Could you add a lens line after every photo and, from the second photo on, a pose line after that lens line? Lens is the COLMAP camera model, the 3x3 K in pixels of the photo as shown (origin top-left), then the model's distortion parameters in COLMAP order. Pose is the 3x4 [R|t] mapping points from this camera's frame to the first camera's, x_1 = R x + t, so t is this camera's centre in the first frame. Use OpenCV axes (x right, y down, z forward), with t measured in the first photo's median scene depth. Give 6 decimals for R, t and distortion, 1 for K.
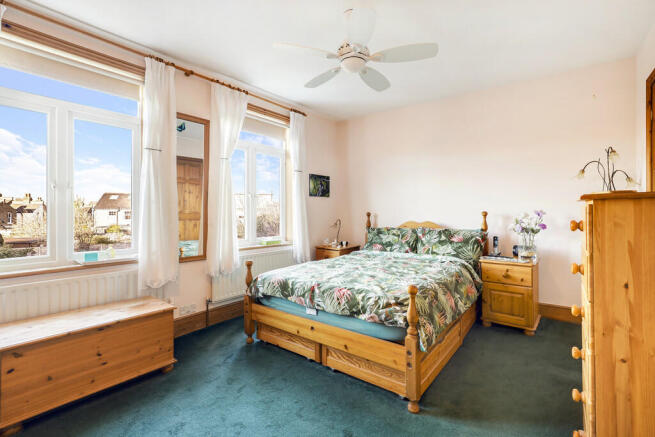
lens RADIAL K [[295.4, 0, 326.6], [0, 295.4, 216.3], [0, 0, 1]] dist [0.000929, 0.000334]
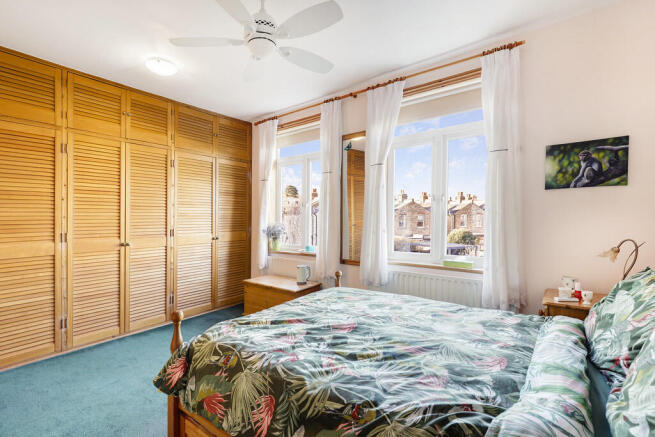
lens RADIAL K [[295.4, 0, 326.1], [0, 295.4, 216.7], [0, 0, 1]] dist [0.000929, 0.000334]
pose [[0.029007, 0.007256, -0.999553, 0.490005], [-0.000650, 0.999974, 0.007240, -0.026076], [0.999579, 0.000440, 0.029011, 0.655221]]
